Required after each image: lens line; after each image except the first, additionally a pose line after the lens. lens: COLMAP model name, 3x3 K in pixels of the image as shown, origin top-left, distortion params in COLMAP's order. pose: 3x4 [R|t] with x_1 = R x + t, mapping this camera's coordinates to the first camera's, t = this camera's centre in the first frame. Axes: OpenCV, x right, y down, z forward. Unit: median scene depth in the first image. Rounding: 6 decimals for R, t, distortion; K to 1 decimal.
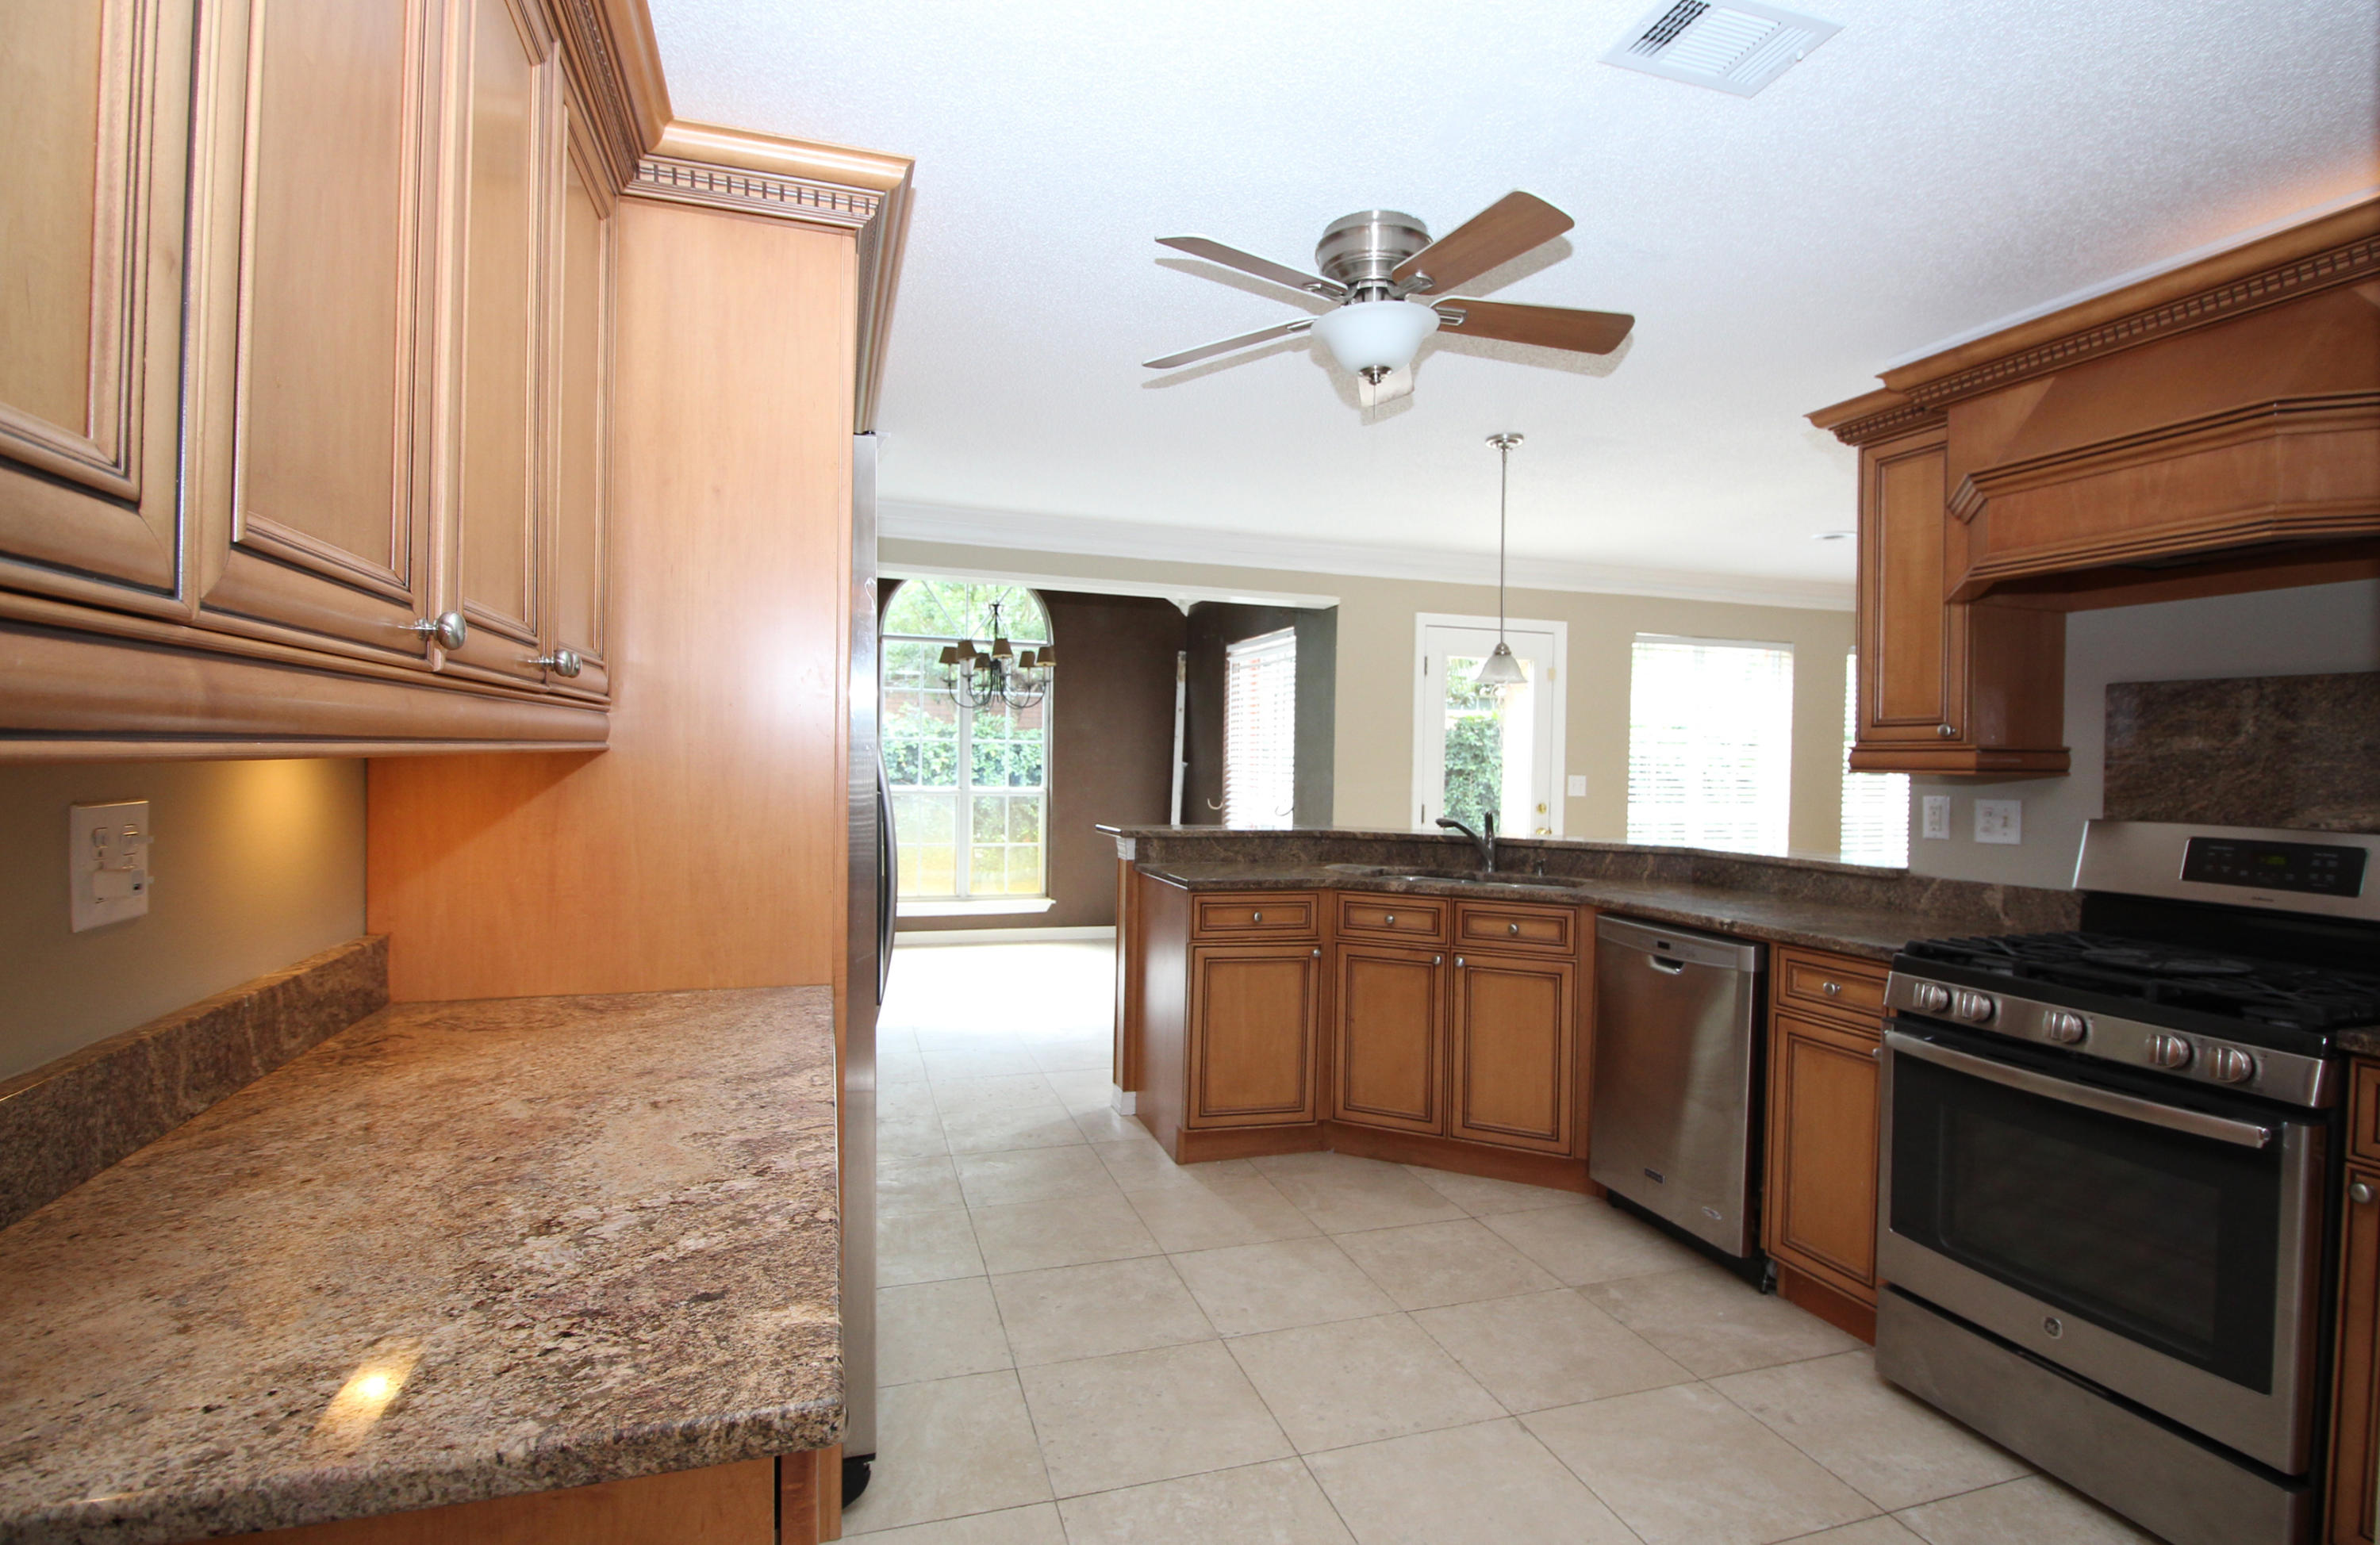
lens RADIAL K [[1136.4, 0, 1180.5], [0, 1136.4, 769.4], [0, 0, 1]] dist [-0.004665, -0.009172]
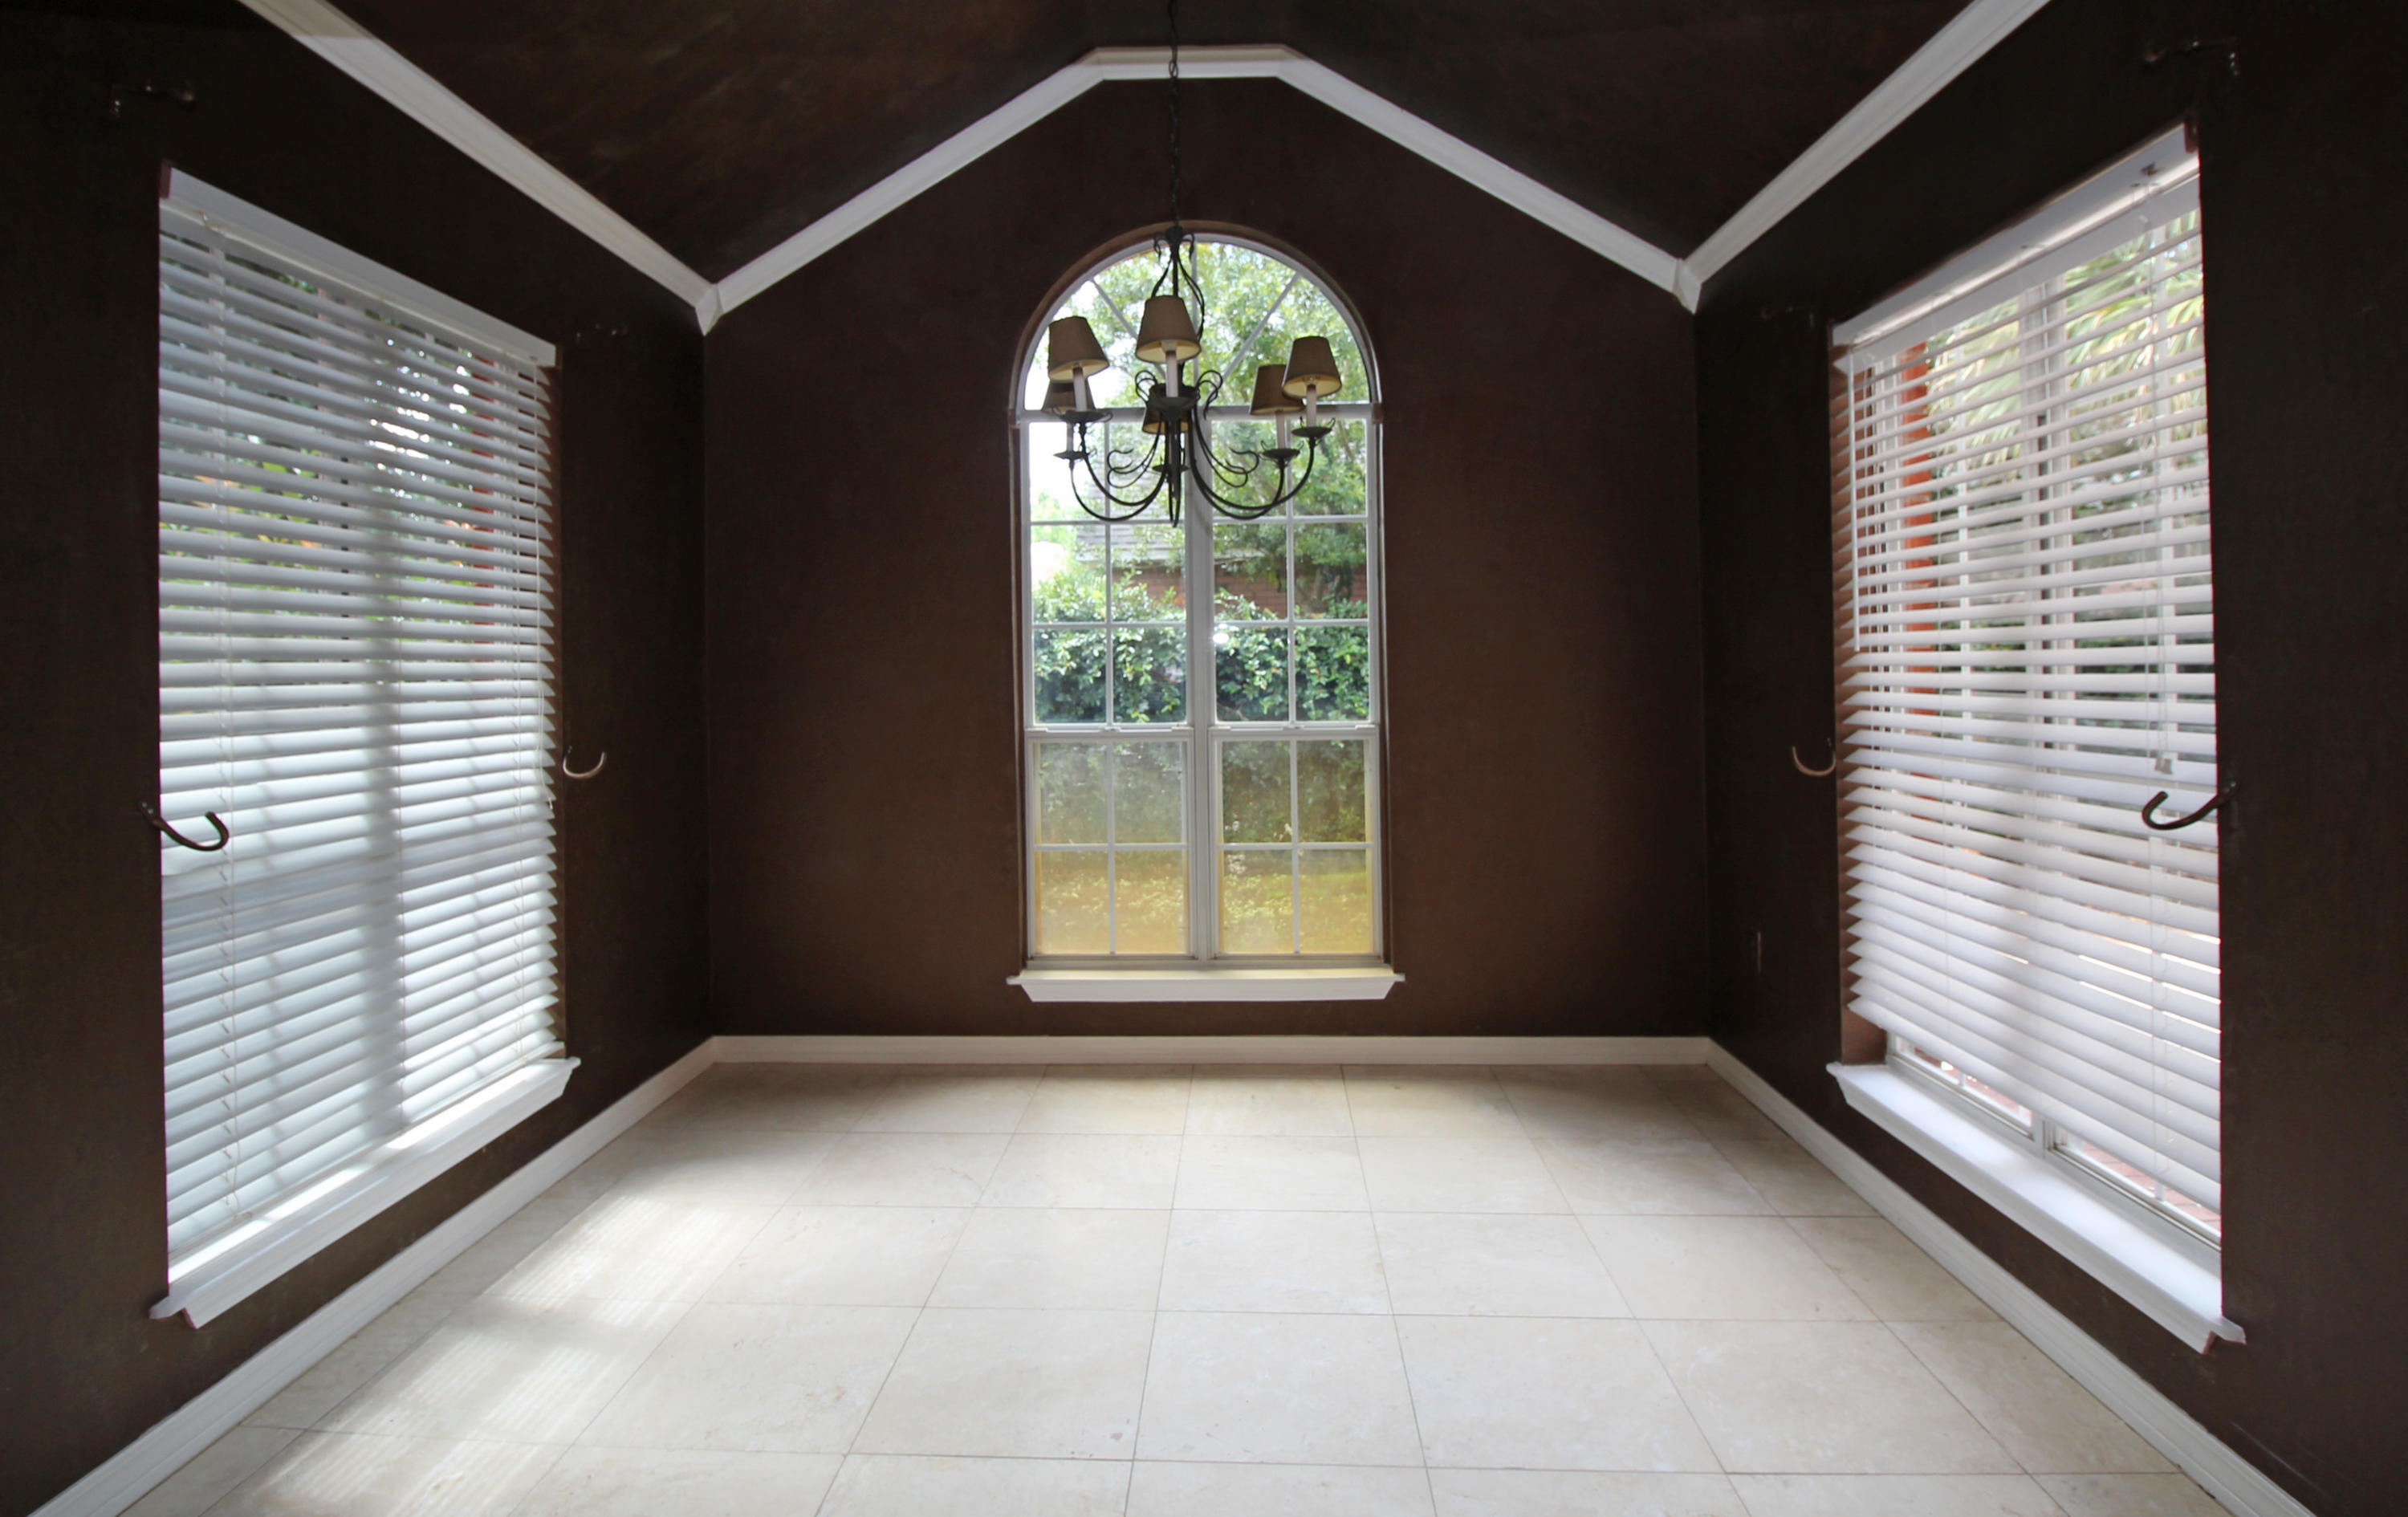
lens RADIAL K [[1366.4, 0, 1154.7], [0, 1366.4, 691.9], [0, 0, 1]] dist [-0.000903, 0.000475]
pose [[0.943521, -0.030929, -0.329866, -0.076427], [0.032861, 0.999460, 0.000283, 0.006716], [0.329679, -0.011107, 0.944028, 1.565796]]
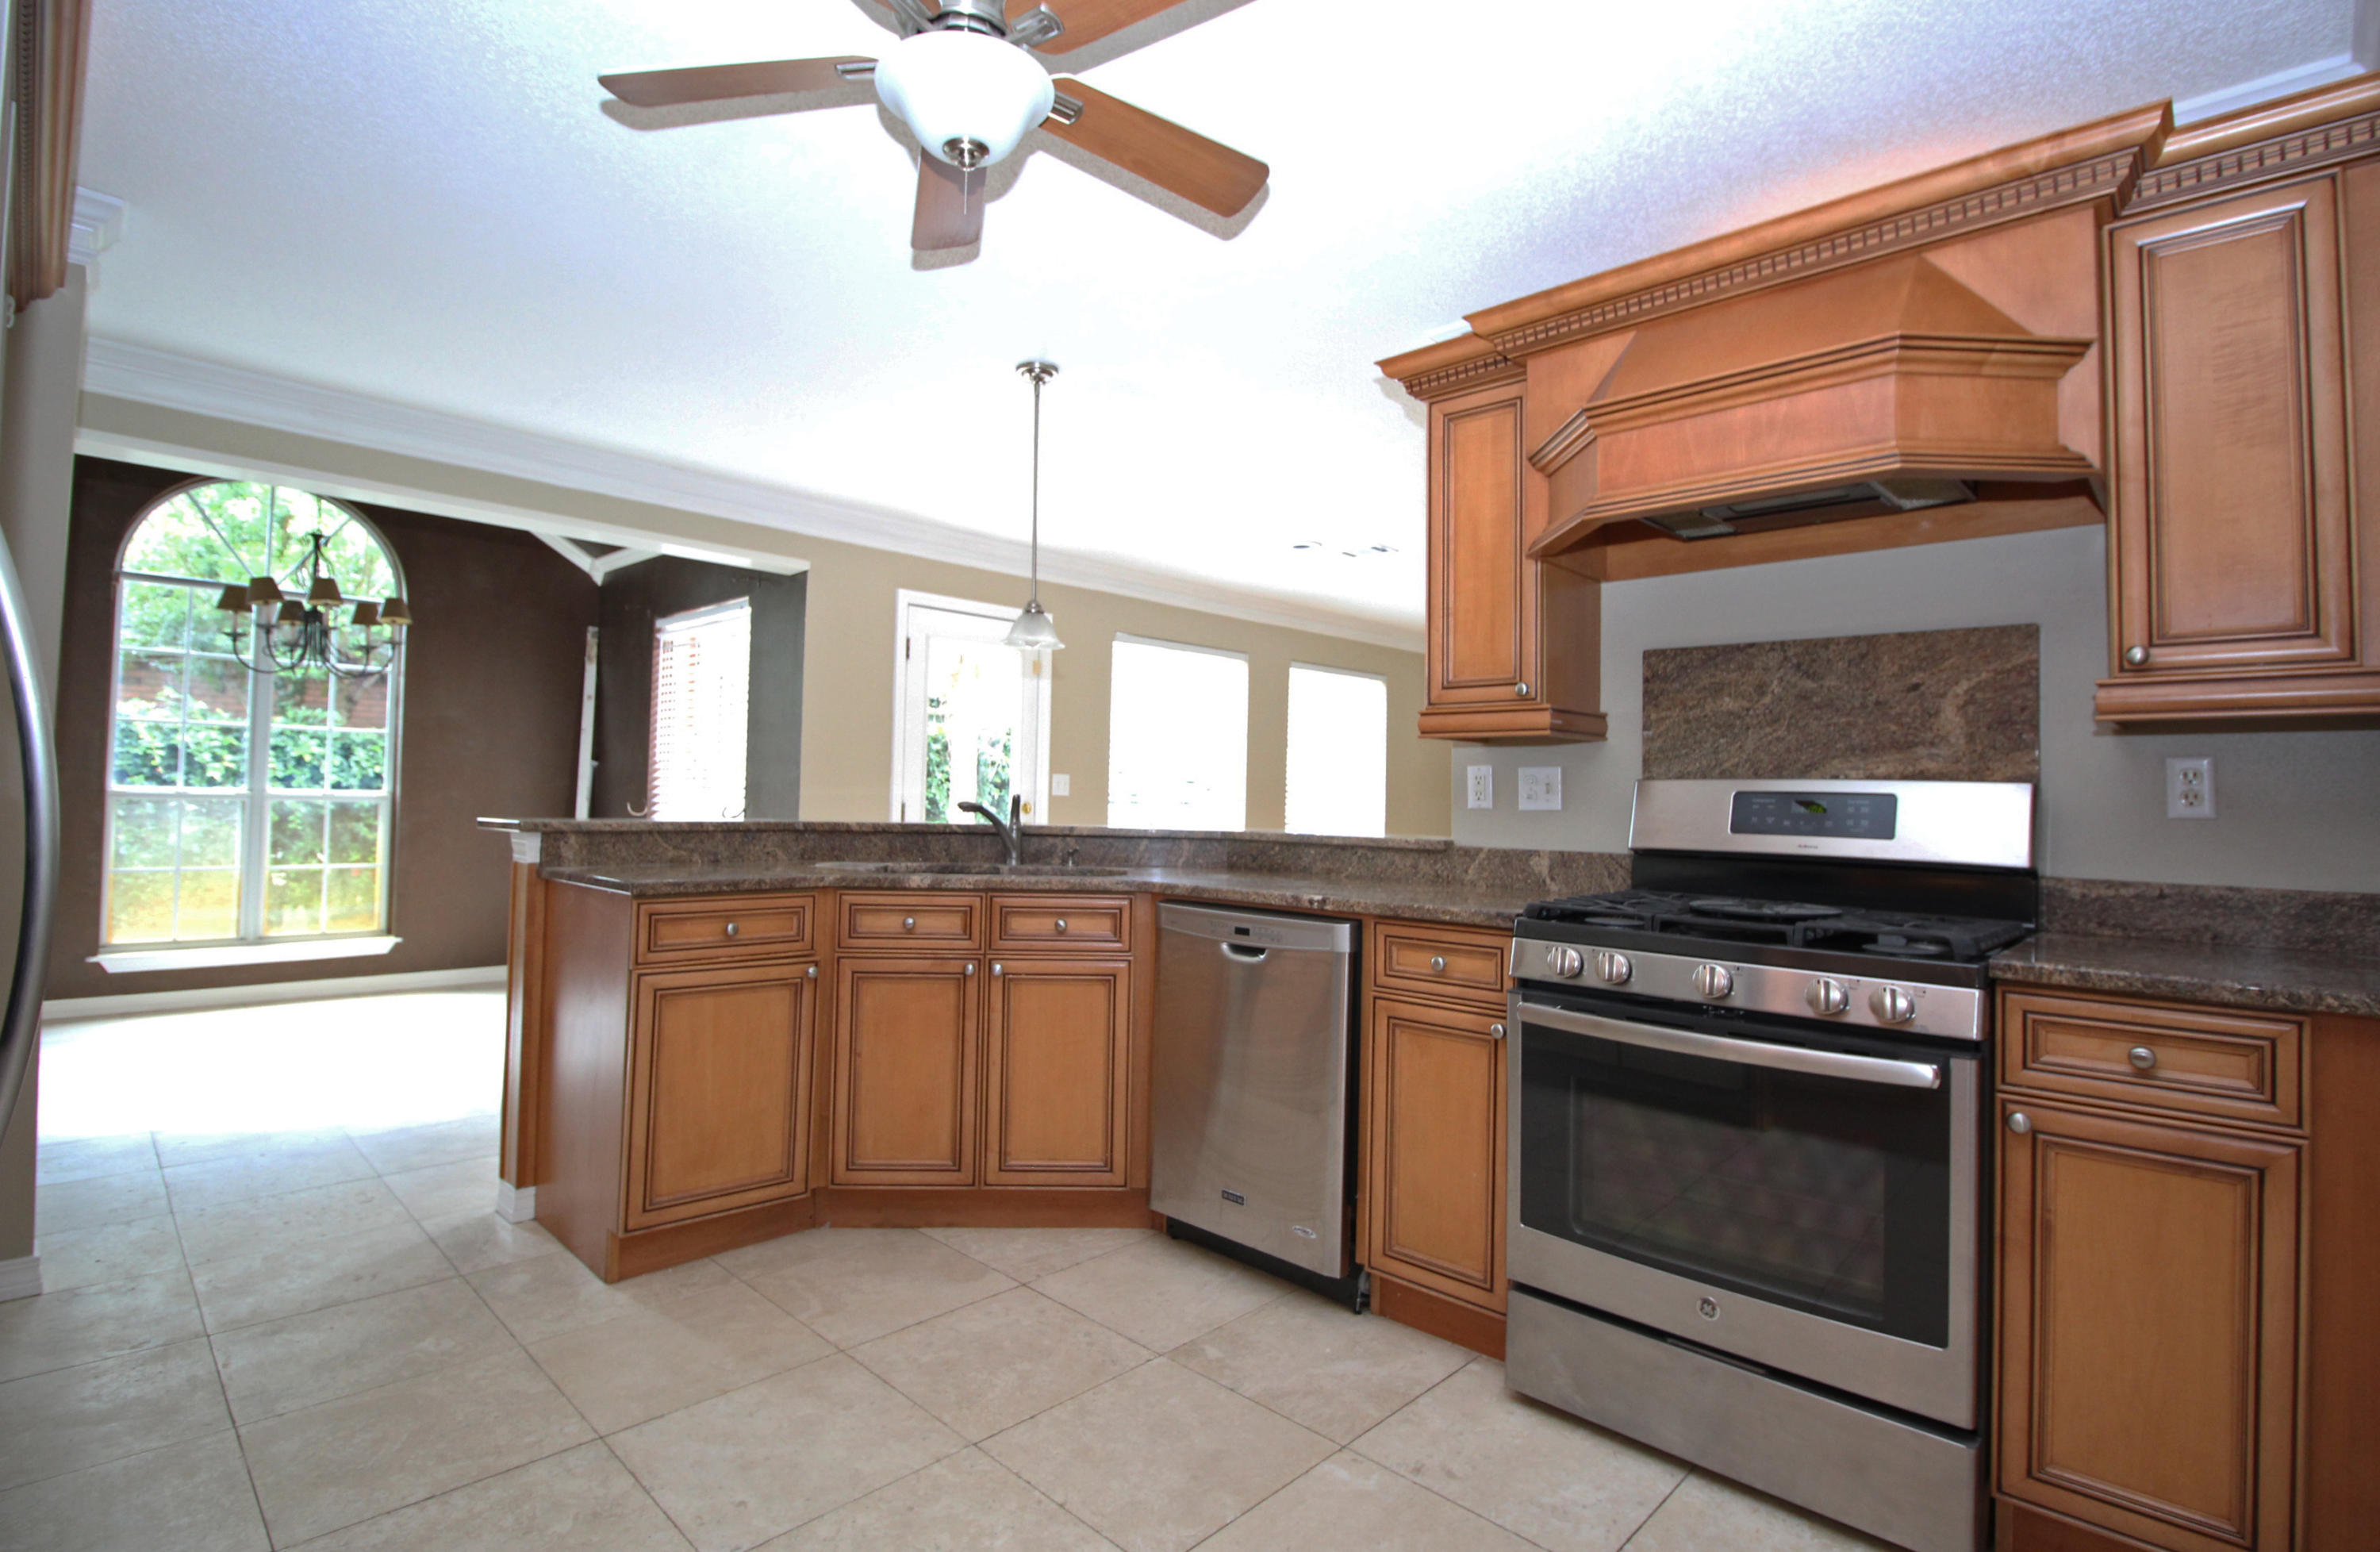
lens RADIAL K [[1136.7, 0, 1190.7], [0, 1136.7, 758.6], [0, 0, 1]] dist [-0.004665, -0.009172]
pose [[0.877903, 0.017812, 0.478508, -0.035811], [-0.004171, 0.999554, -0.029555, 0.049620], [-0.478821, 0.023951, 0.877586, 0.254066]]
